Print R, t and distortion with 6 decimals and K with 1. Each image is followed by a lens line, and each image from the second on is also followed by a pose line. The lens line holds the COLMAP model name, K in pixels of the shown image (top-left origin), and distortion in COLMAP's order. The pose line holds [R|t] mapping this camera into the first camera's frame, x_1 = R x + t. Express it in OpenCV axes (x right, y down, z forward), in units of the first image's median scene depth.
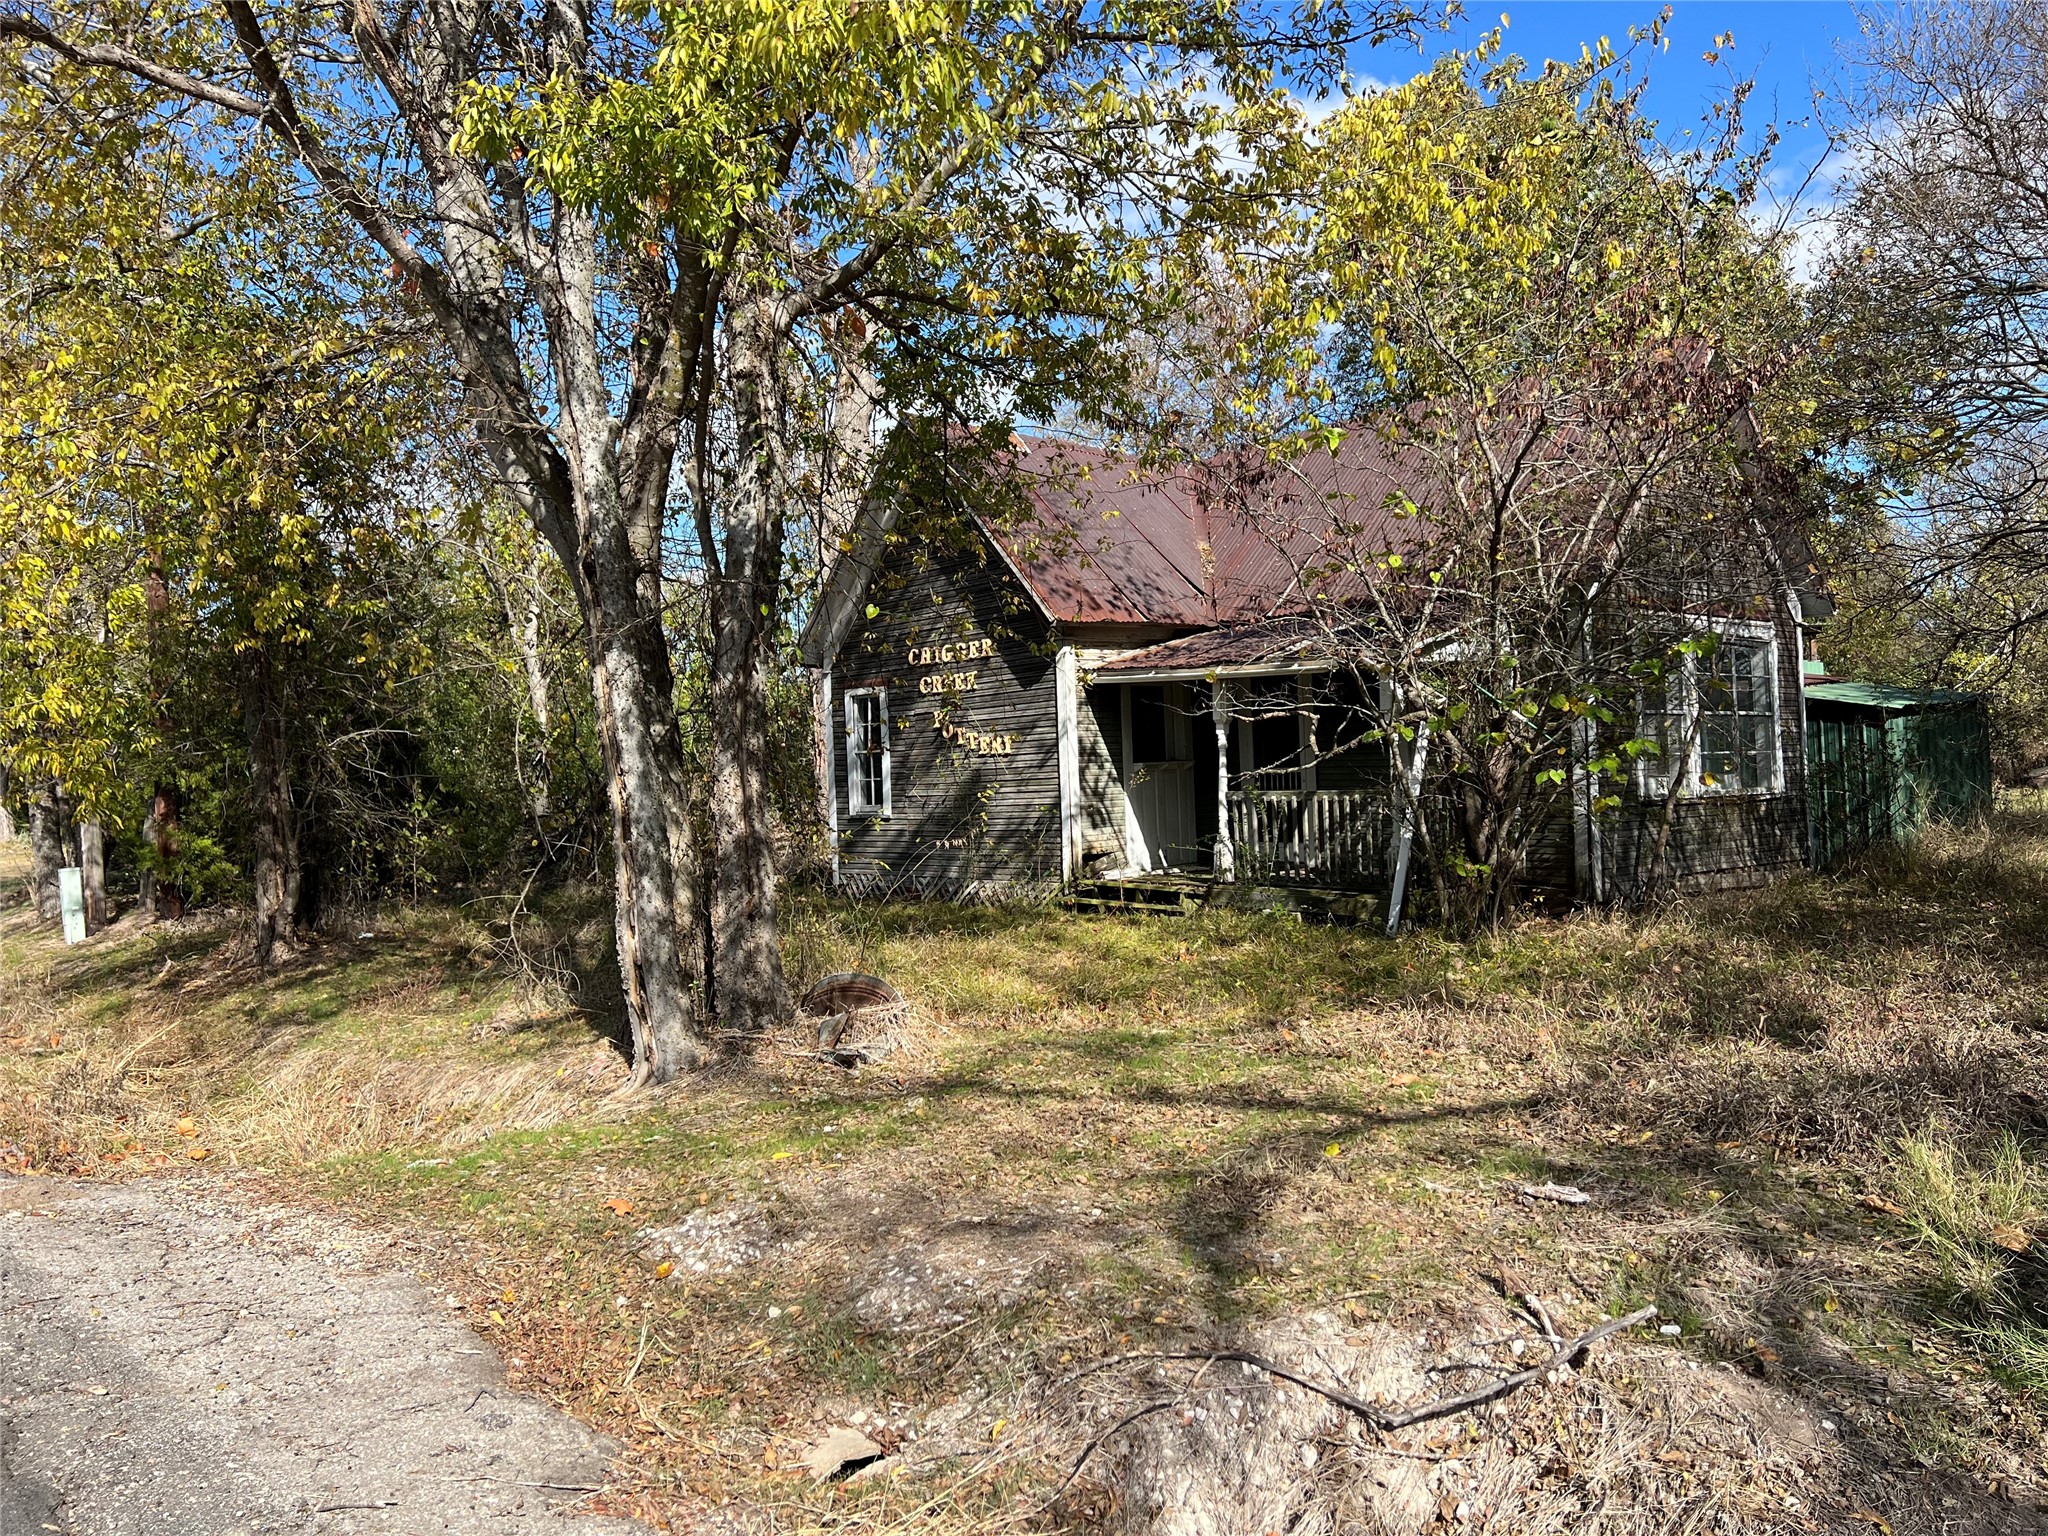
lens RADIAL K [[1552.8, 0, 1042.0], [0, 1552.8, 769.4], [0, 0, 1]] dist [0.058703, -0.075469]
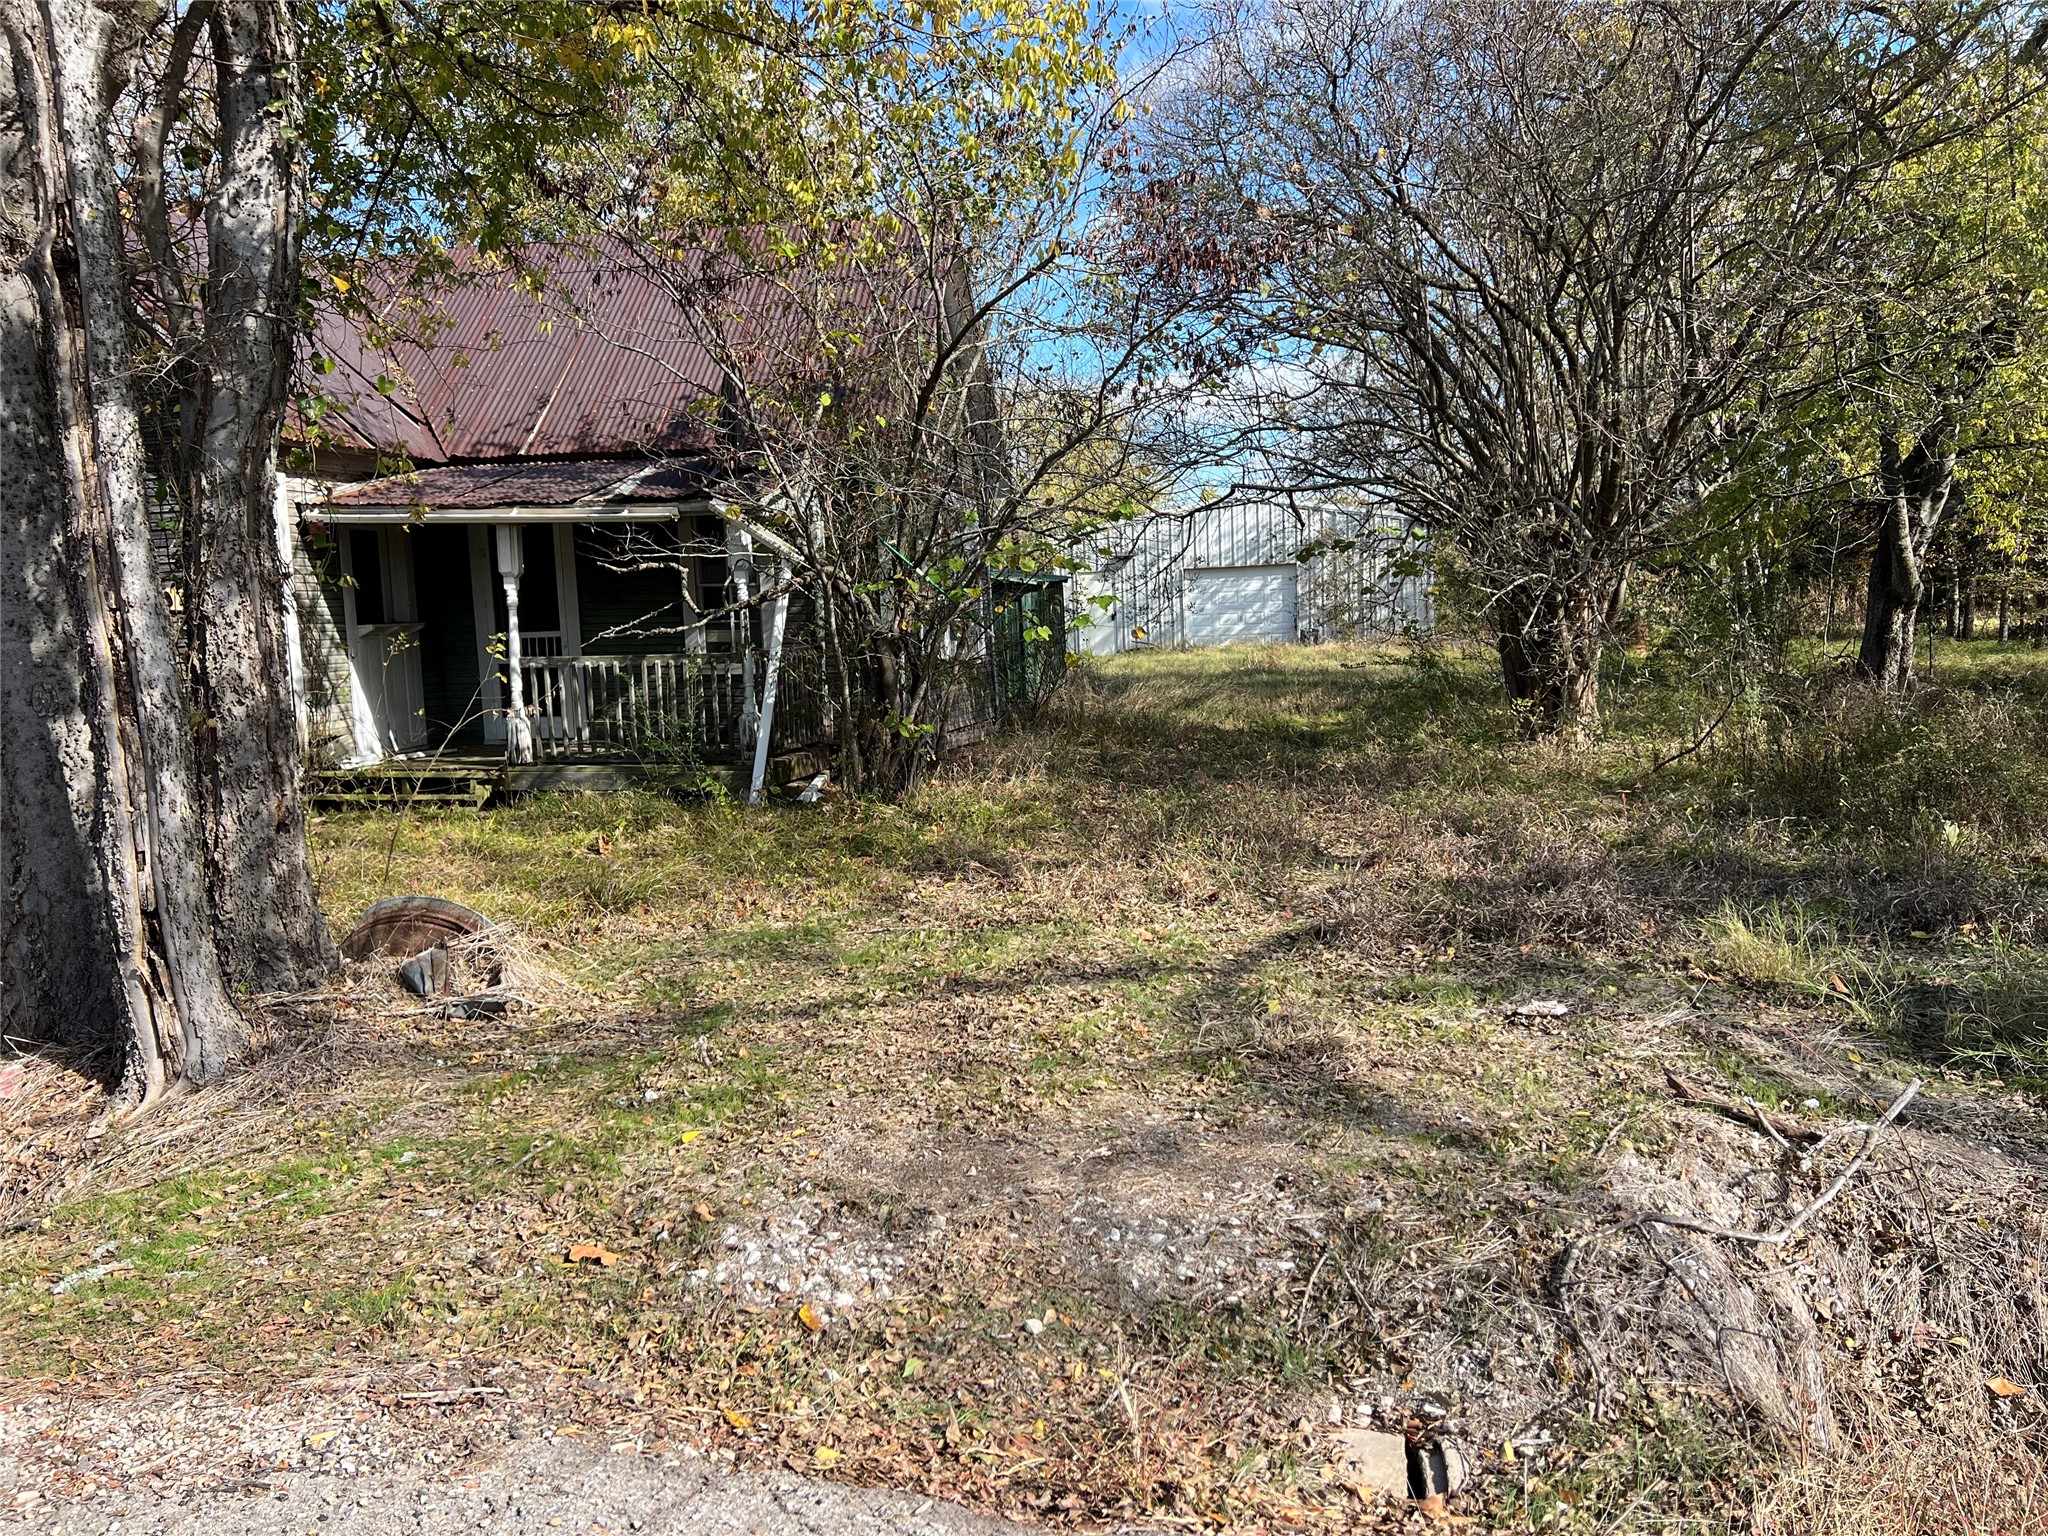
lens RADIAL K [[1552.8, 0, 1023.1], [0, 1552.8, 768.8], [0, 0, 1]] dist [0.058703, -0.075469]
pose [[0.769275, -0.053896, 0.636640, -0.218851], [0.006862, 0.997075, 0.076118, 0.011906], [-0.638880, -0.054187, 0.767395, 0.161391]]
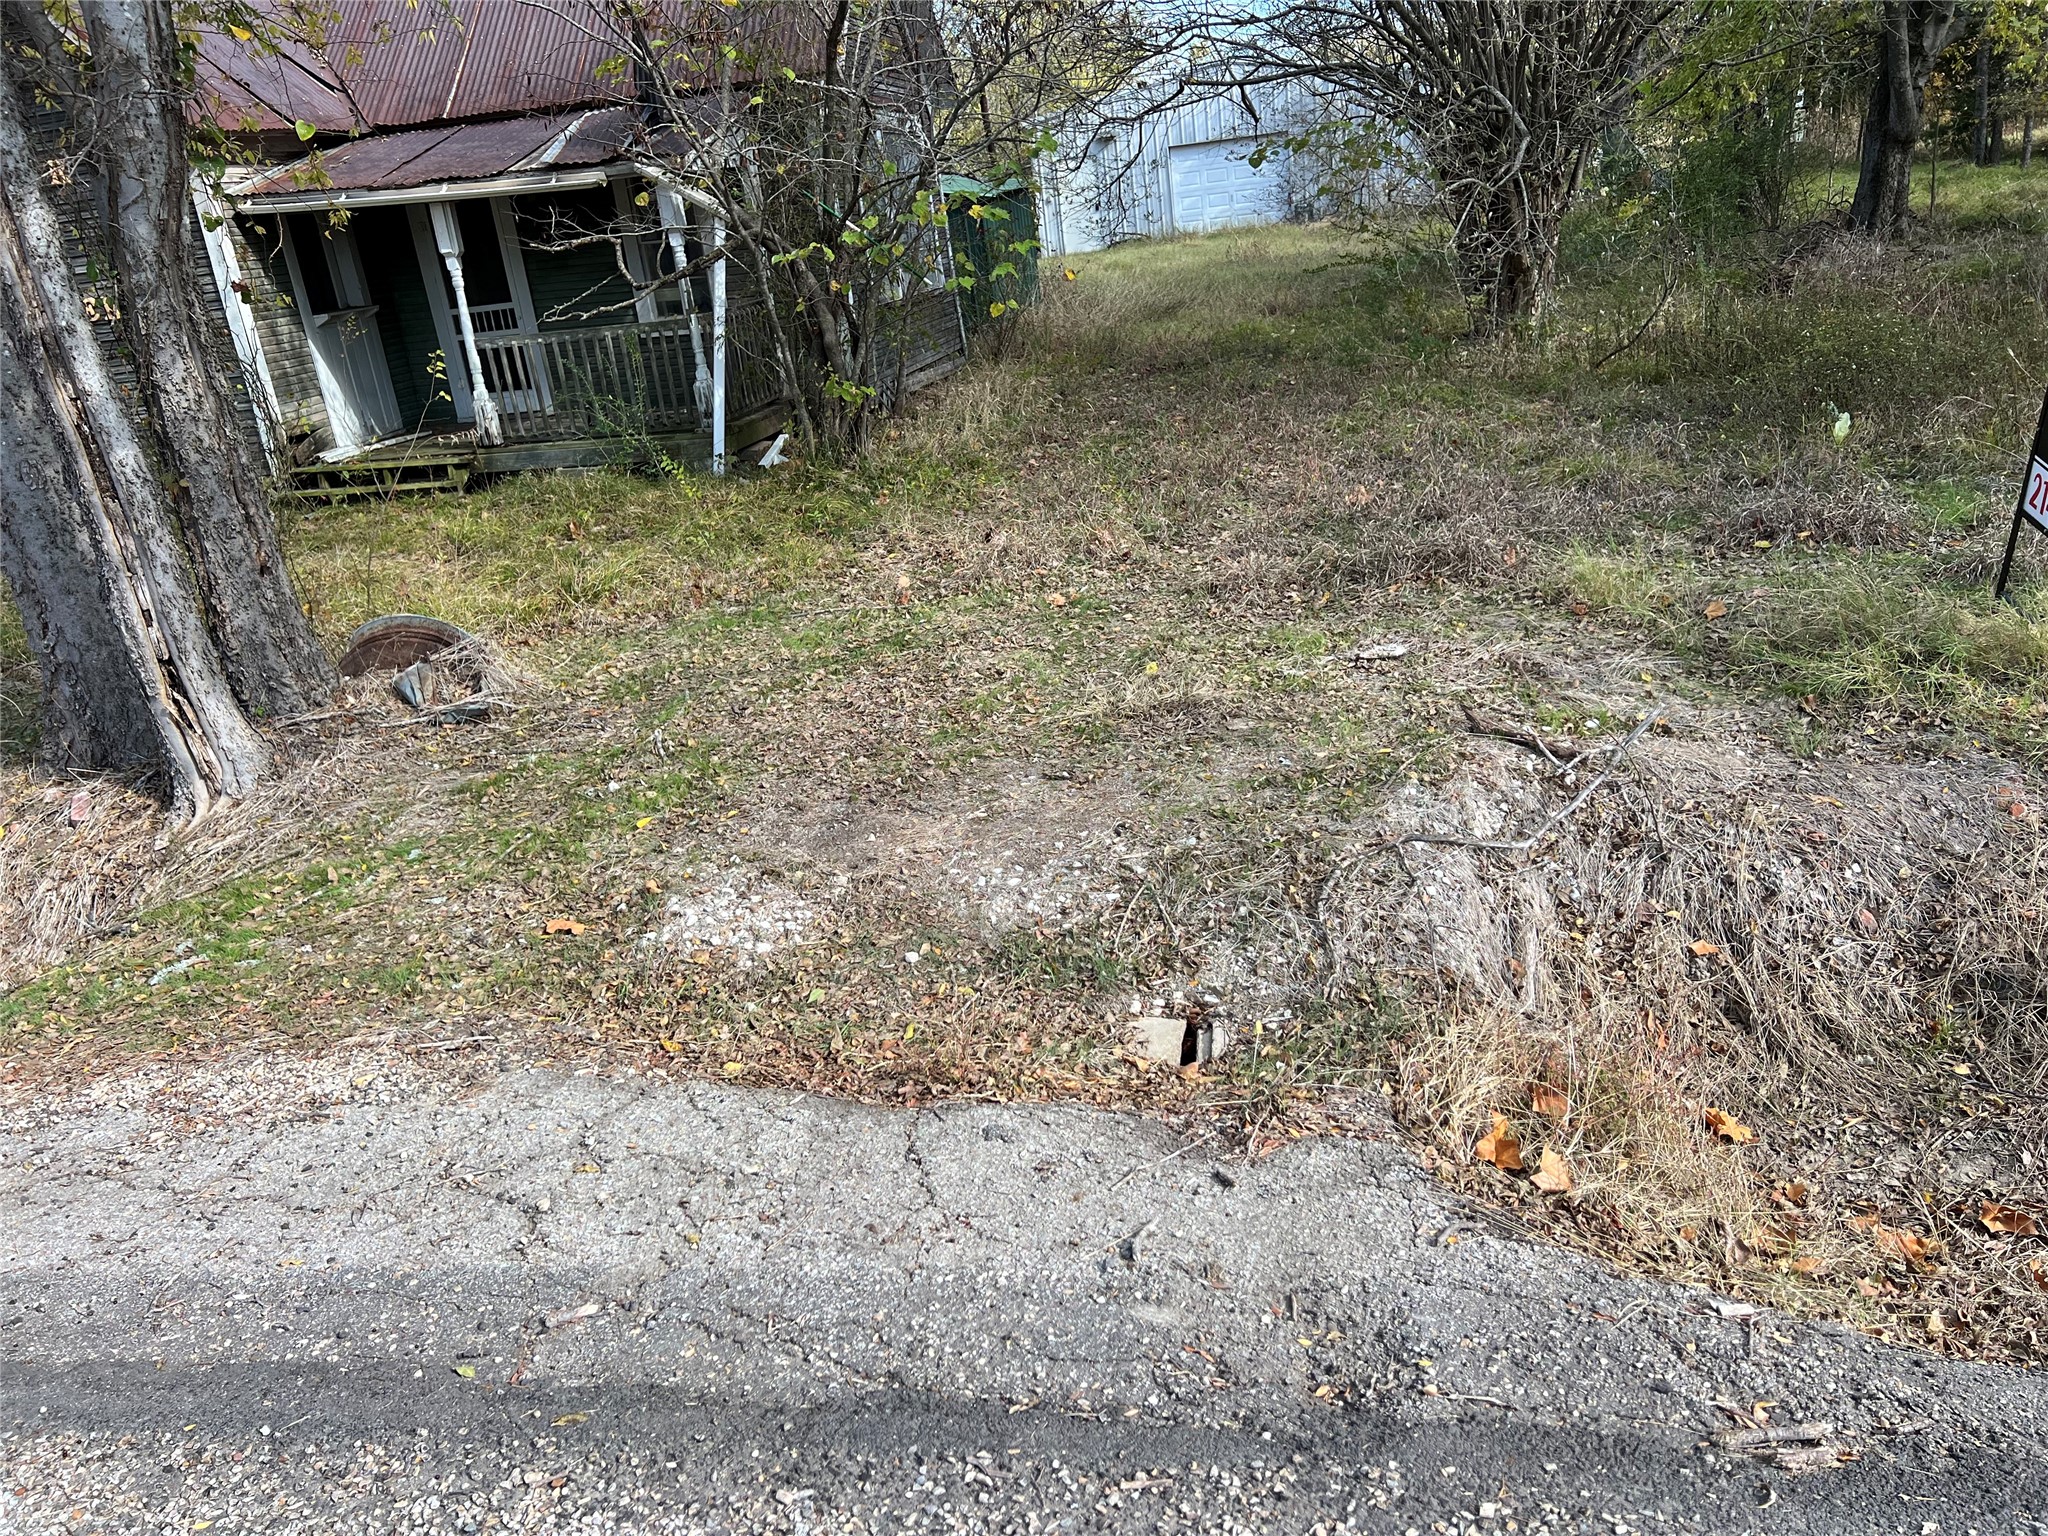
lens RADIAL K [[1552.8, 0, 1018.0], [0, 1552.8, 783.5], [0, 0, 1]] dist [0.058703, -0.075469]
pose [[0.770241, -0.272173, 0.576758, -0.220524], [0.082851, 0.939401, 0.332660, -0.018546], [-0.632348, -0.208443, 0.746115, 0.102053]]
